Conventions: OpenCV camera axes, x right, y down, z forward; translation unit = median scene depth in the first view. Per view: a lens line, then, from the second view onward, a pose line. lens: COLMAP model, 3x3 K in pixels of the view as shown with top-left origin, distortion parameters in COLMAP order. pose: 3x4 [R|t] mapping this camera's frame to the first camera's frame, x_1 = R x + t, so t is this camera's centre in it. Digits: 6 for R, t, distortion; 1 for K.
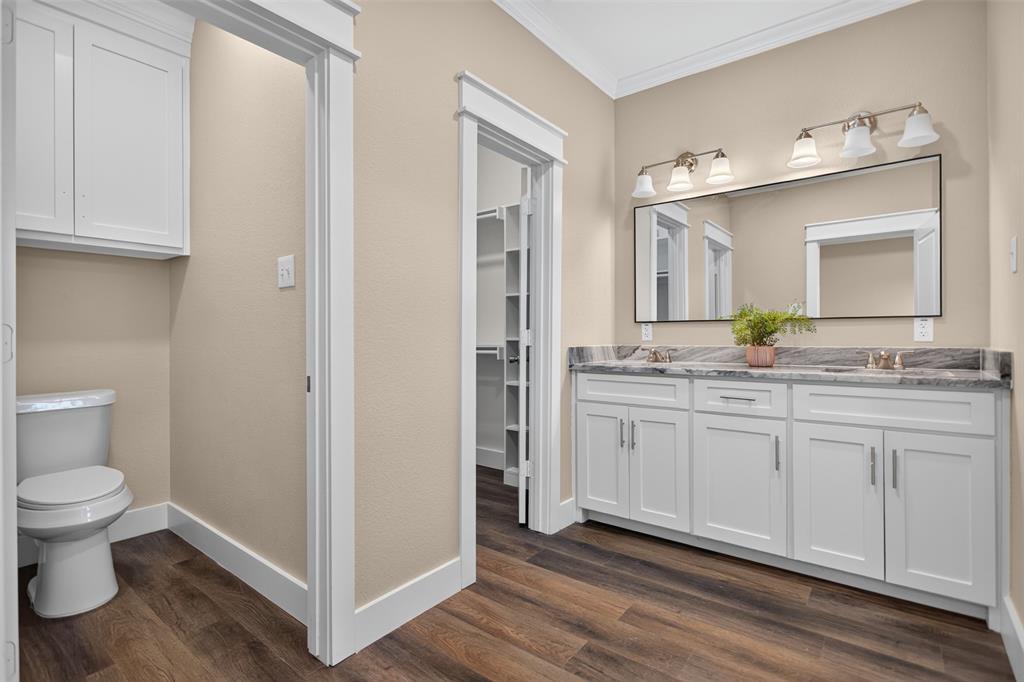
lens RADIAL K [[488.6, 0, 509.6], [0, 488.6, 337.9], [0, 0, 1]] dist [0.000540, 0.000152]
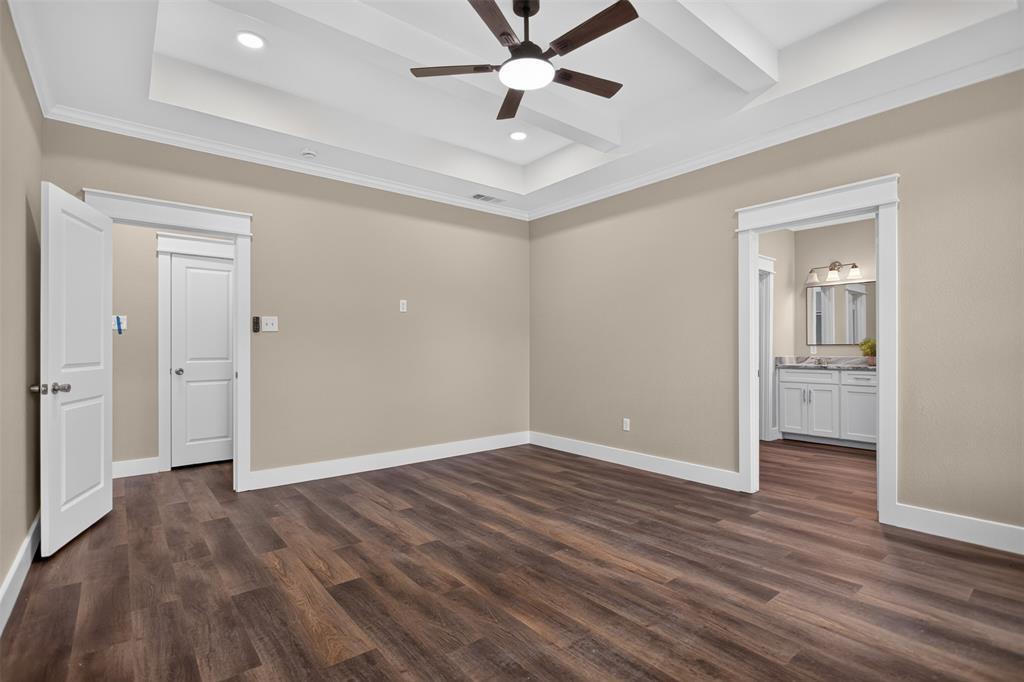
lens RADIAL K [[485.7, 0, 511.1], [0, 485.7, 348.1], [0, 0, 1]] dist [-0.000483, 0.000058]
pose [[0.975844, 0.002357, -0.218455, -0.541659], [-0.003587, 0.999980, -0.005234, -0.004440], [0.218439, 0.005891, 0.975833, -1.329884]]
